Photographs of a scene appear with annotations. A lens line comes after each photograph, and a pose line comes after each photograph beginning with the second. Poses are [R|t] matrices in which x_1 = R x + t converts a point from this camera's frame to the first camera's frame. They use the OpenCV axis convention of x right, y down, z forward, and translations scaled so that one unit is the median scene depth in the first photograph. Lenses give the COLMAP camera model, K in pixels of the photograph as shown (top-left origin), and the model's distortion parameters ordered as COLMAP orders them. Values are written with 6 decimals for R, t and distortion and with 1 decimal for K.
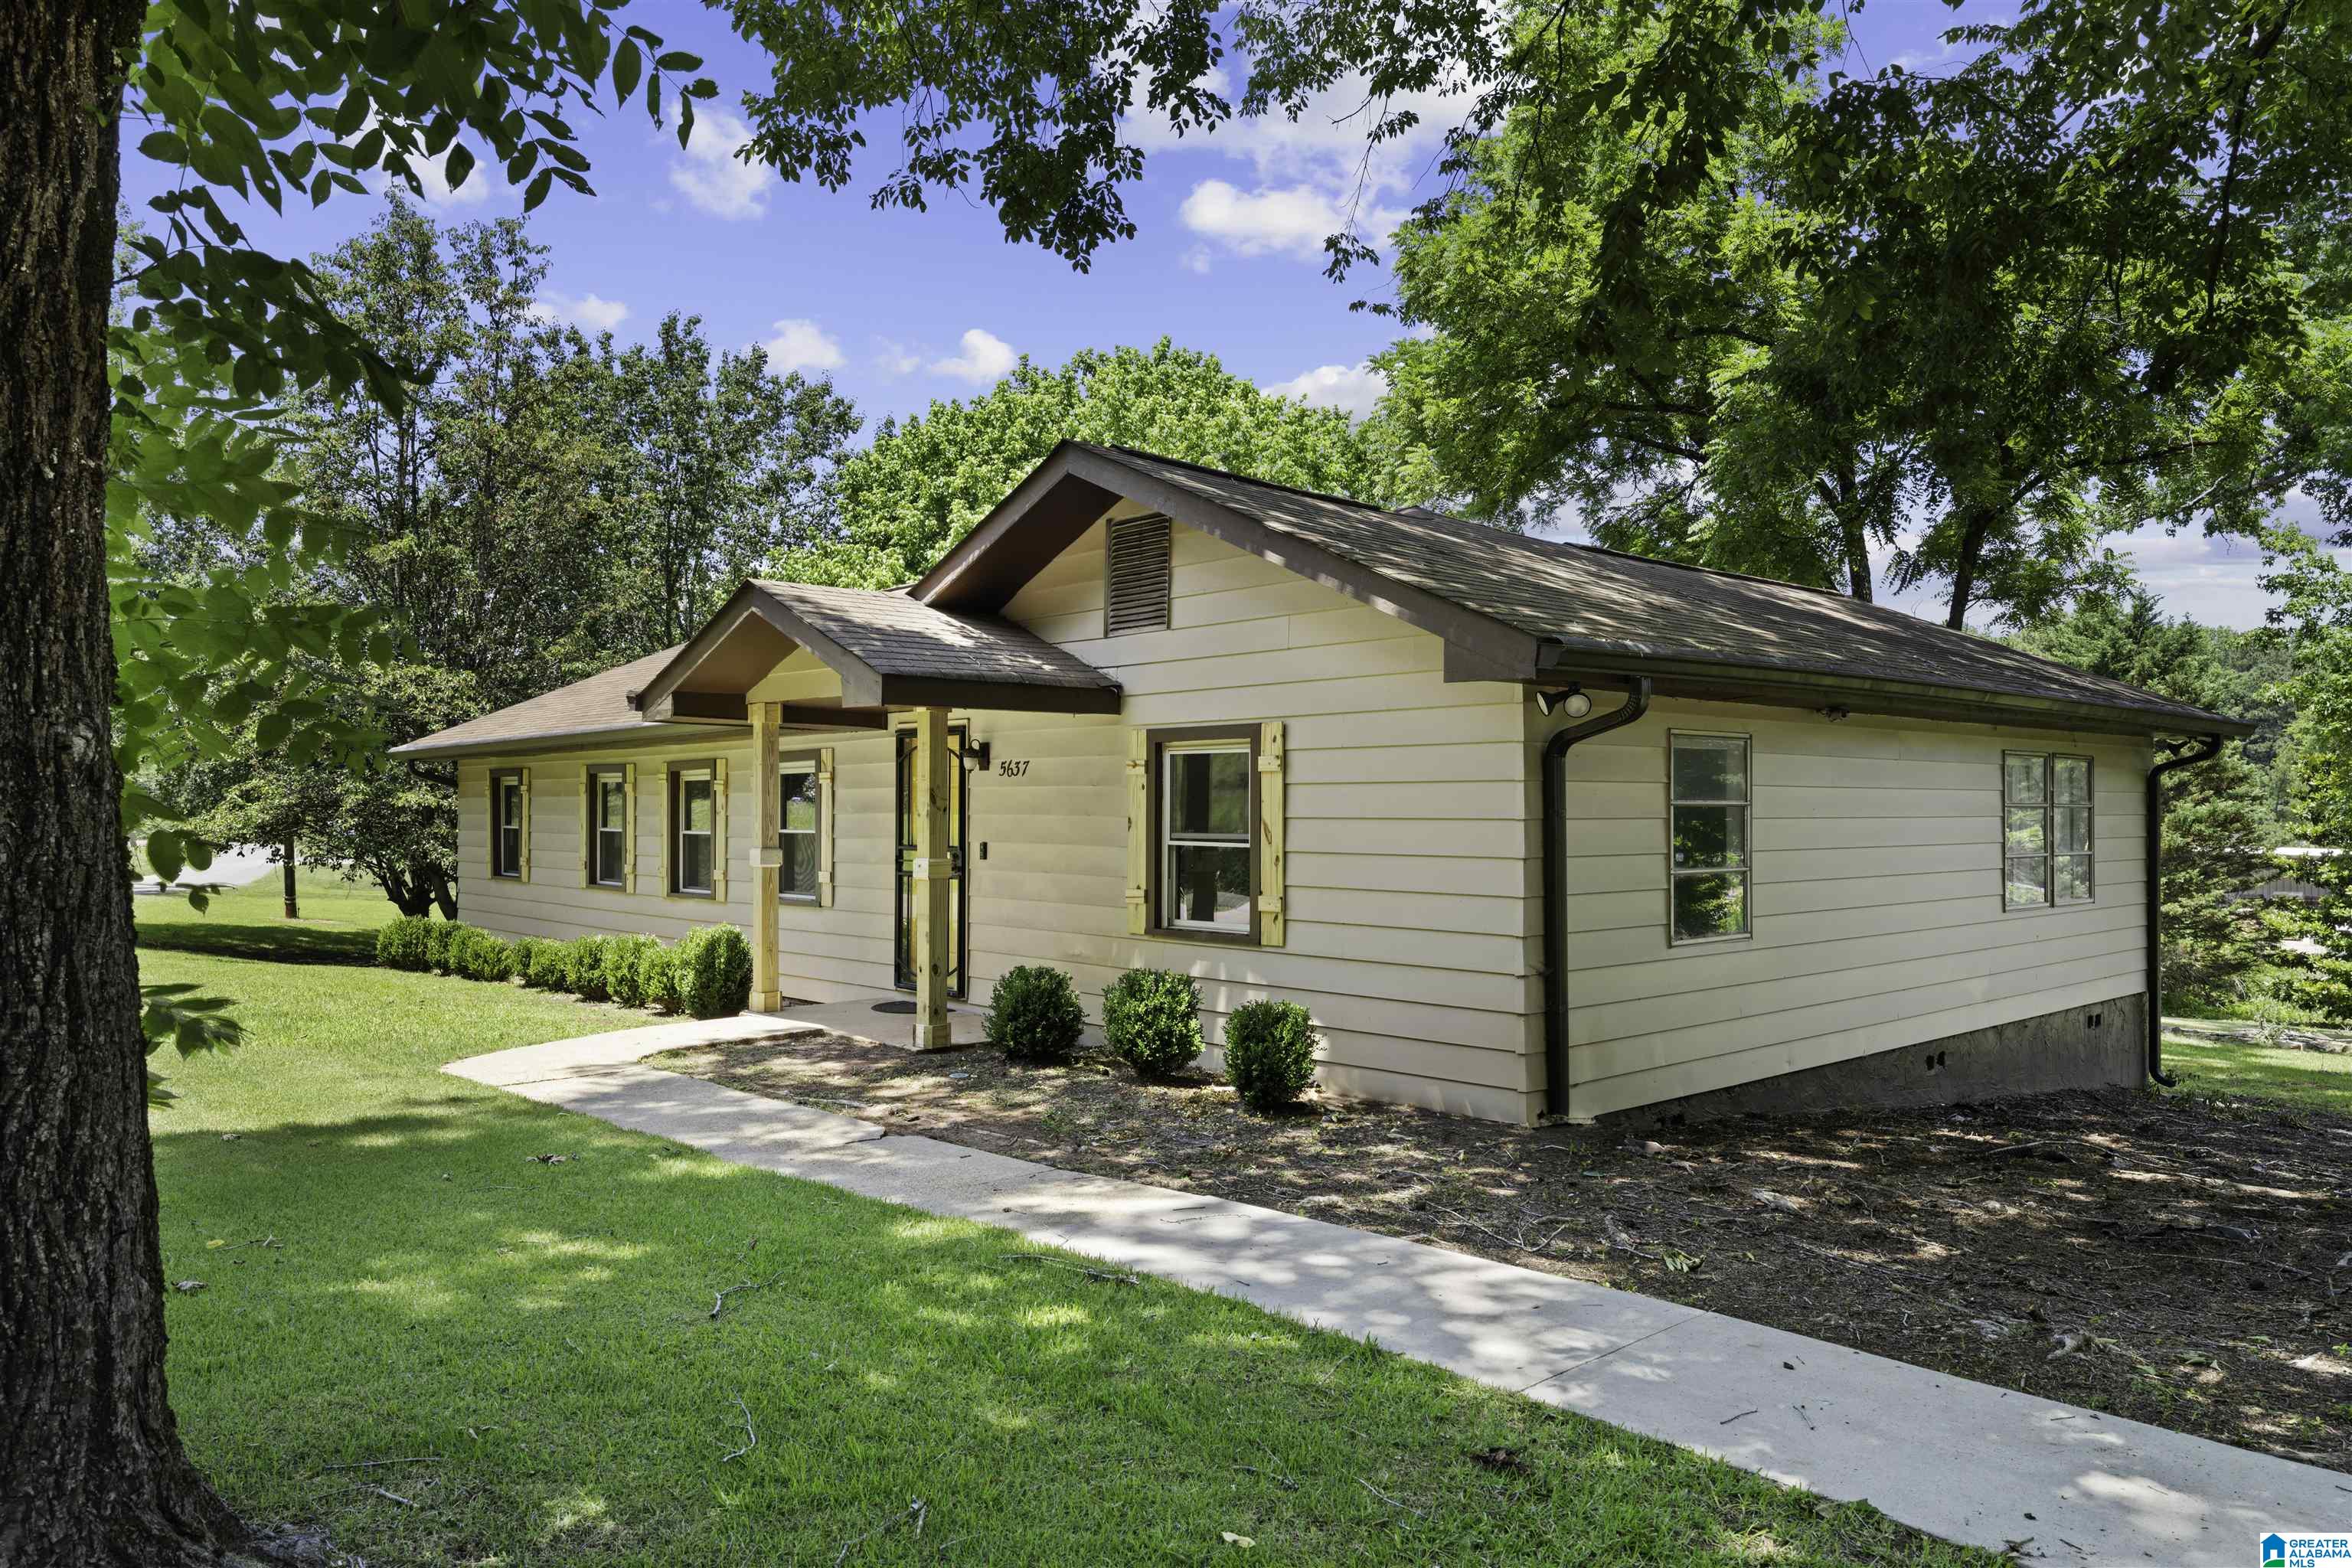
lens RADIAL K [[1574.8, 0, 1171.3], [0, 1574.8, 805.9], [0, 0, 1]] dist [-0.000053, 0.000105]
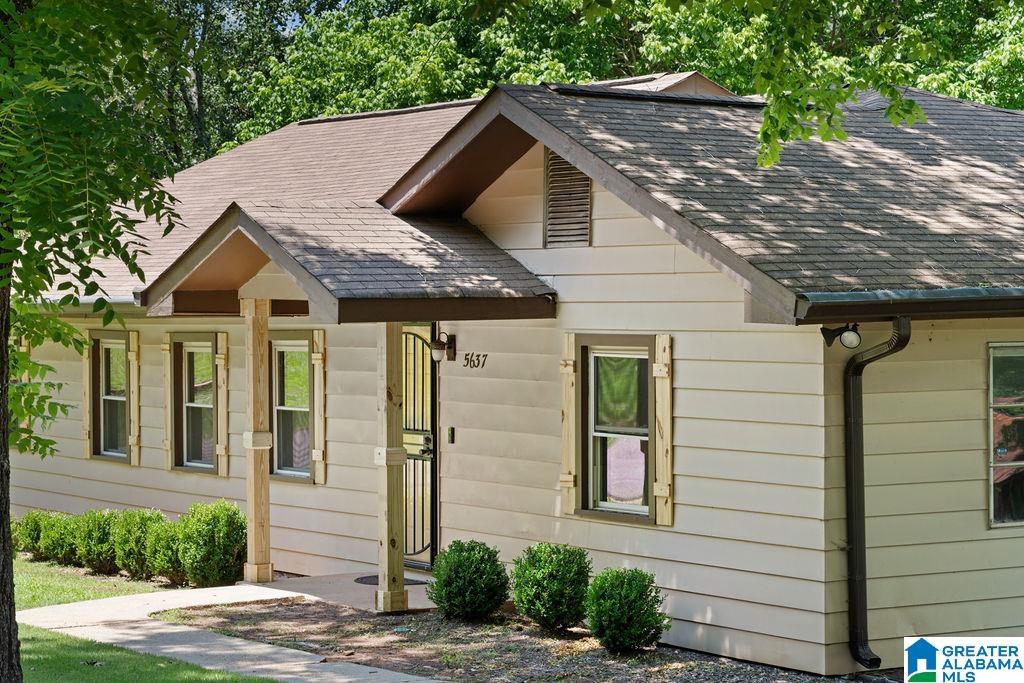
lens RADIAL K [[2743.2, 0, 512.0], [0, 2743.2, 341.5], [0, 0, 1]] dist [-0.139311, -0.275531]
pose [[0.982399, -0.002485, -0.186778, 0.281713], [0.006223, 0.999792, 0.019432, -0.074540], [0.186691, -0.020252, 0.982210, -0.862074]]
